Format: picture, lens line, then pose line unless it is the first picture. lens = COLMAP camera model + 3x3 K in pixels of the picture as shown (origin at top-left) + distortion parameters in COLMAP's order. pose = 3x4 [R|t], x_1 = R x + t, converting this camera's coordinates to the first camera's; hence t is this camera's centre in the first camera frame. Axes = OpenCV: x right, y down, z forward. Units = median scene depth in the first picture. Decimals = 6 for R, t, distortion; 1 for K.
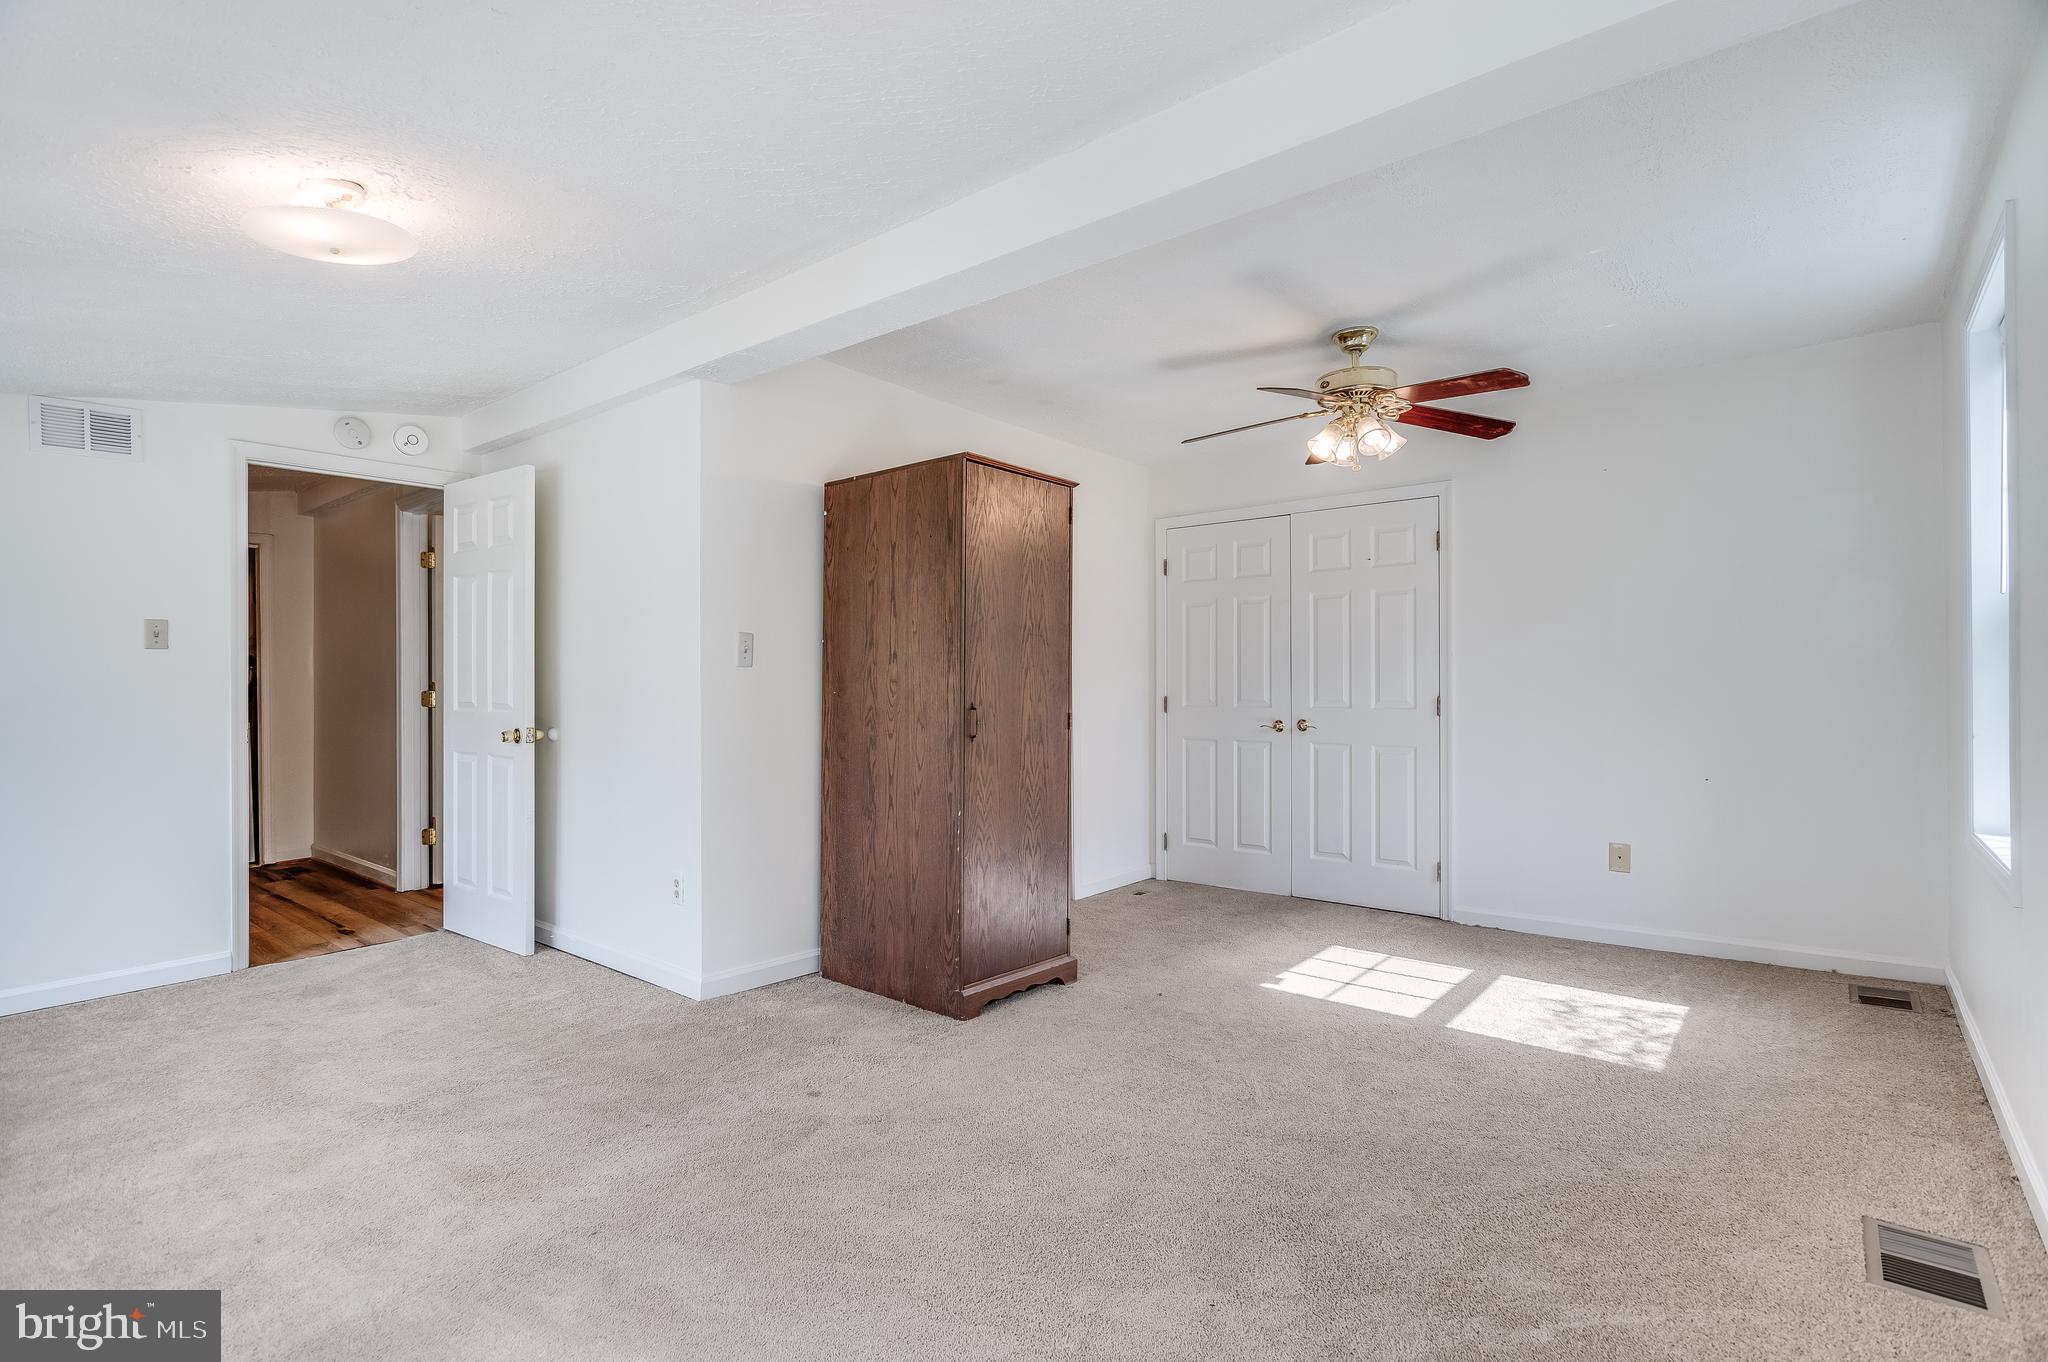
lens RADIAL K [[982.0, 0, 1024.0], [0, 982.0, 681.0], [0, 0, 1]] dist [-0.003000, -0.000141]
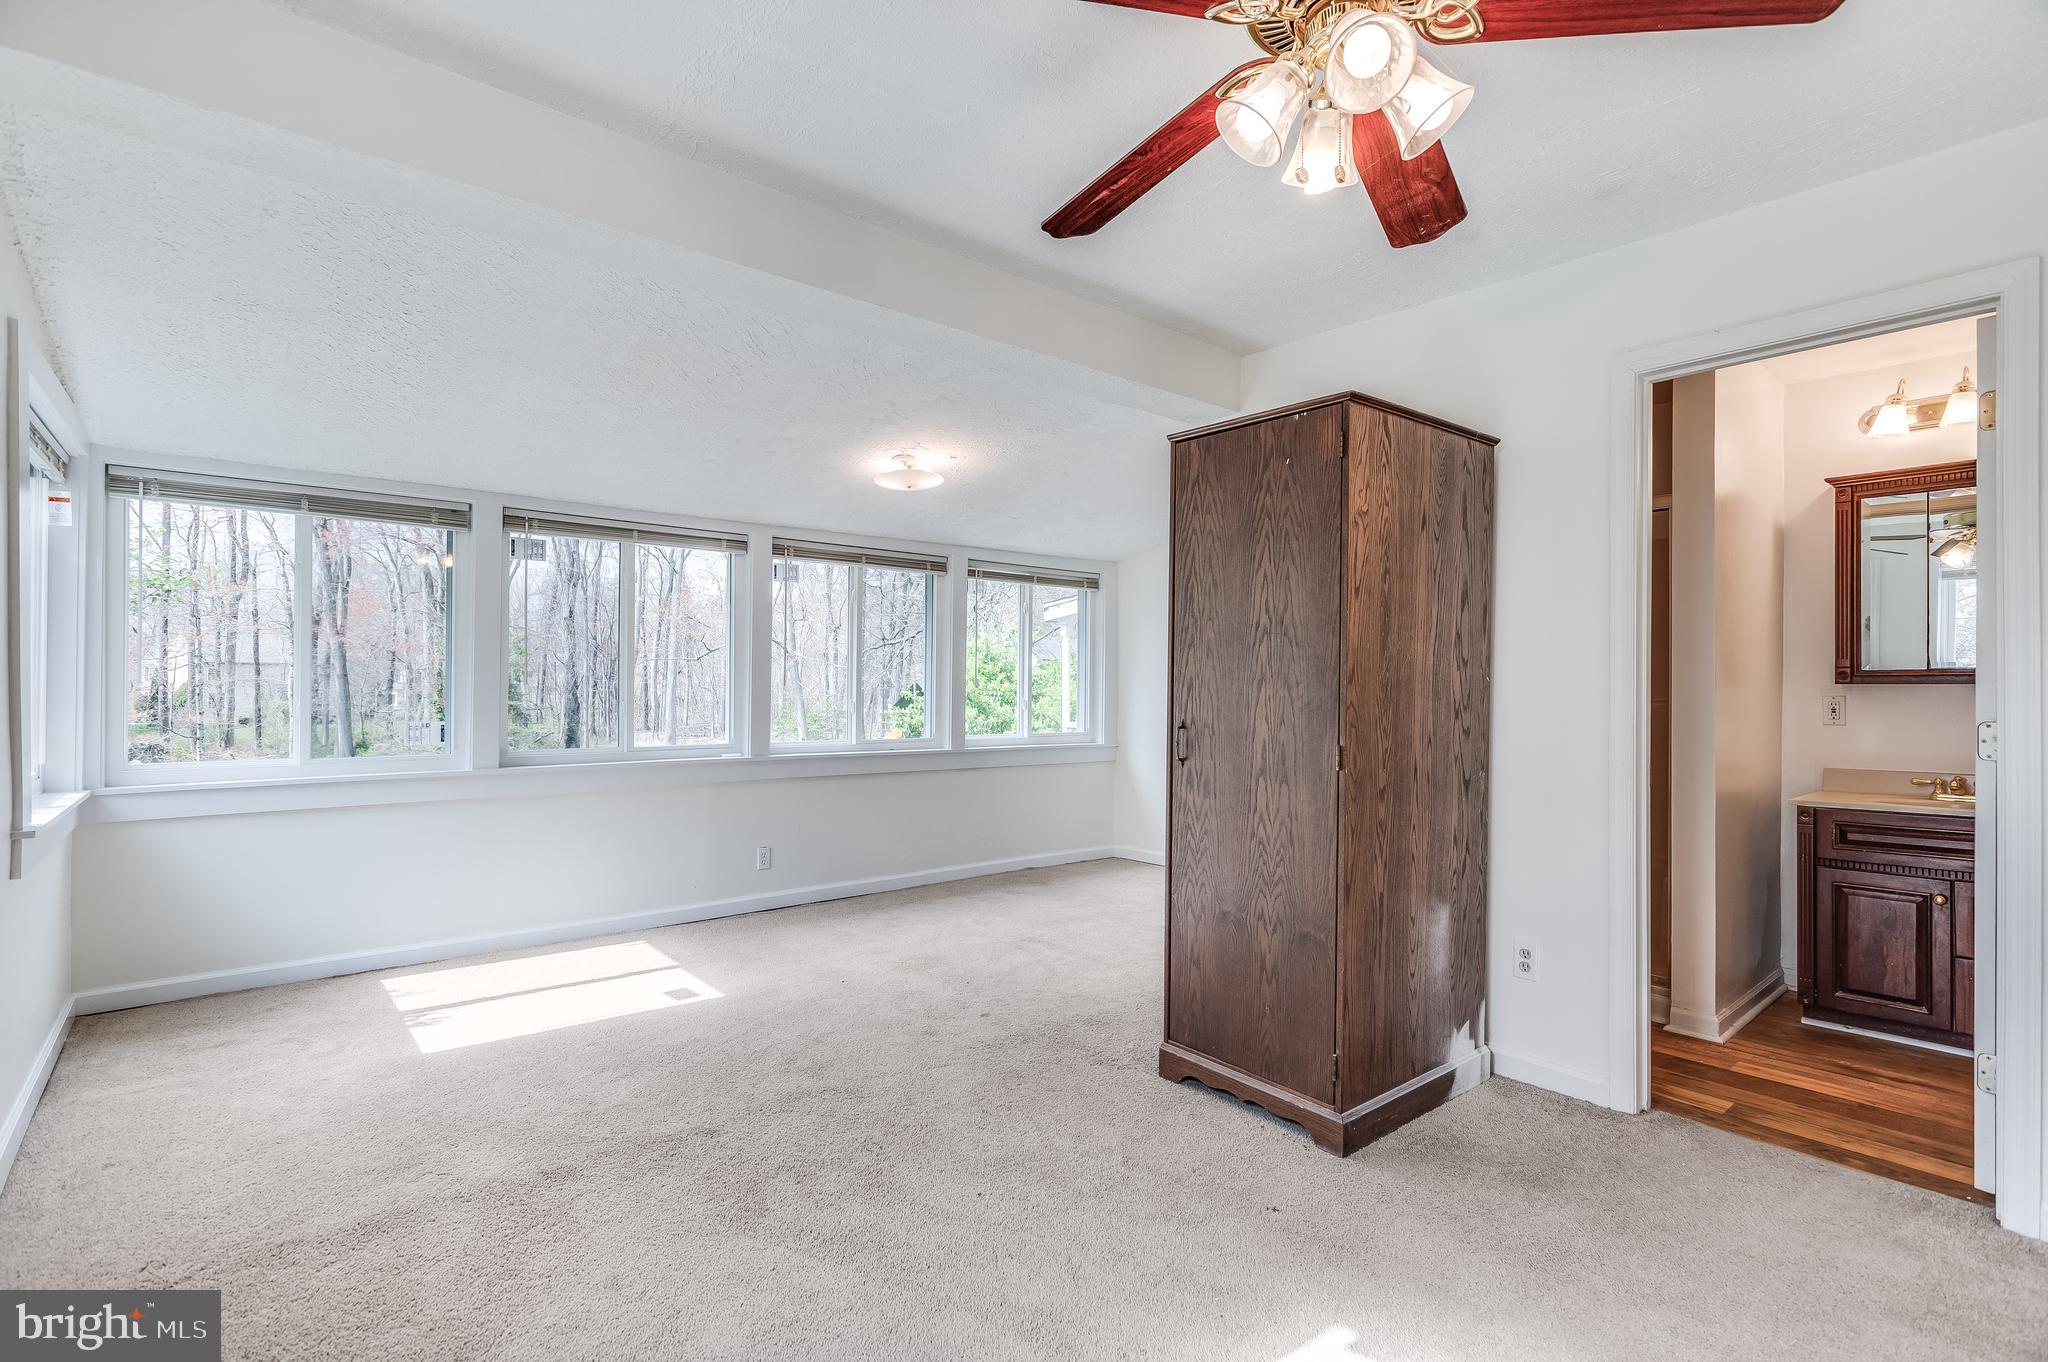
lens RADIAL K [[982.0, 0, 1024.0], [0, 982.0, 681.0], [0, 0, 1]] dist [-0.003000, -0.000141]
pose [[-0.185185, -0.008364, -0.982668, 0.775492], [-0.007328, 0.999948, -0.007130, -0.005179], [0.982676, 0.005881, -0.185237, 0.960736]]
